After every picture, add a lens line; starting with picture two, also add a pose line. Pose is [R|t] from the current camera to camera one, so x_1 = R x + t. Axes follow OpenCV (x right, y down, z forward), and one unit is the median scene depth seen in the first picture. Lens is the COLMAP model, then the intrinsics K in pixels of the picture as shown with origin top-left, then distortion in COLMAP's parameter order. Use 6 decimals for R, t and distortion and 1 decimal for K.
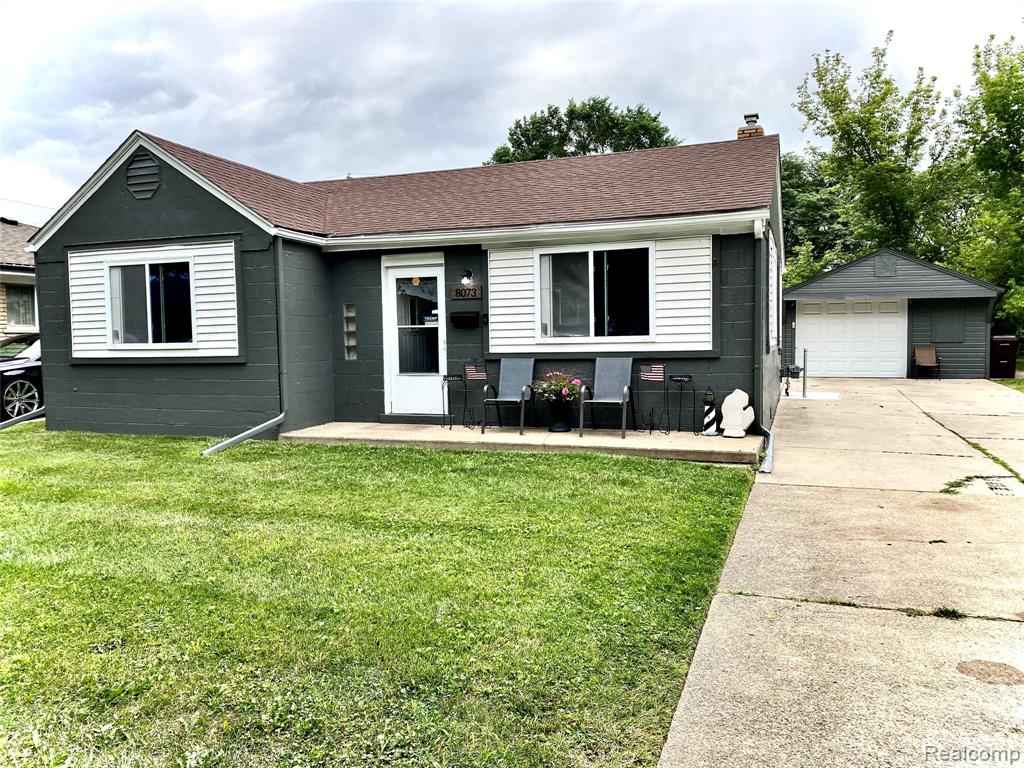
lens RADIAL K [[791.4, 0, 509.2], [0, 791.4, 383.4], [0, 0, 1]] dist [0.029360, -0.028419]
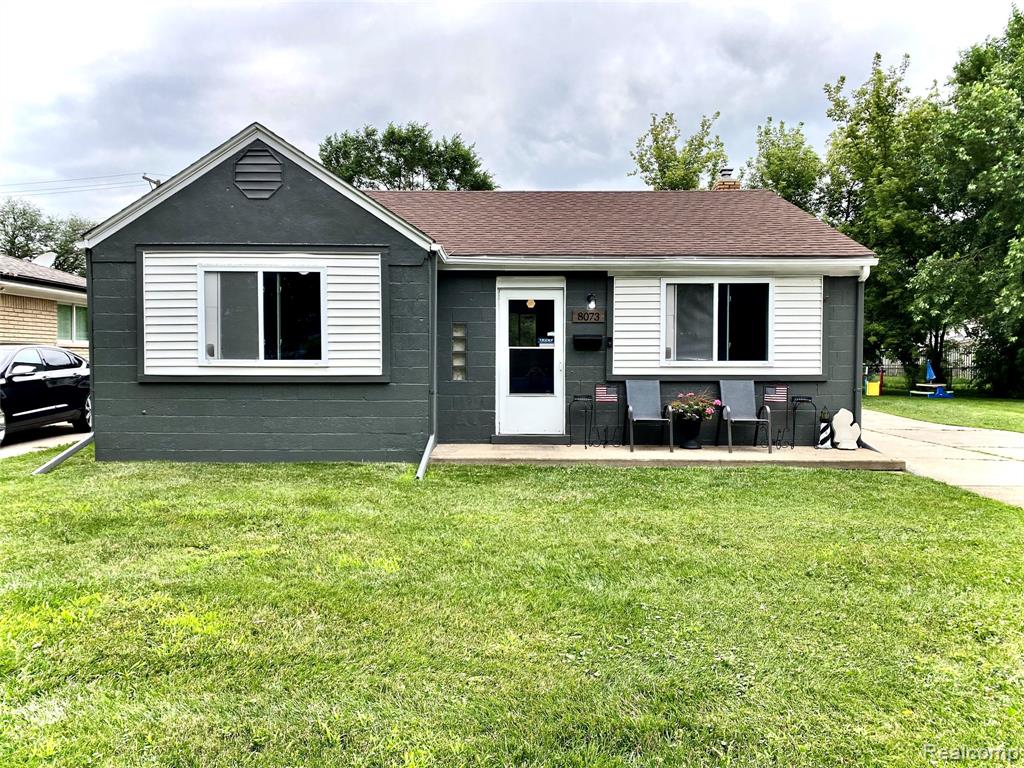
lens RADIAL K [[791.4, 0, 447.2], [0, 791.4, 395.0], [0, 0, 1]] dist [0.029360, -0.028419]
pose [[0.937636, 0.002477, 0.347609, -0.584479], [0.001756, 0.999928, -0.011862, 0.000295], [-0.347613, 0.011732, 0.937565, 0.090535]]
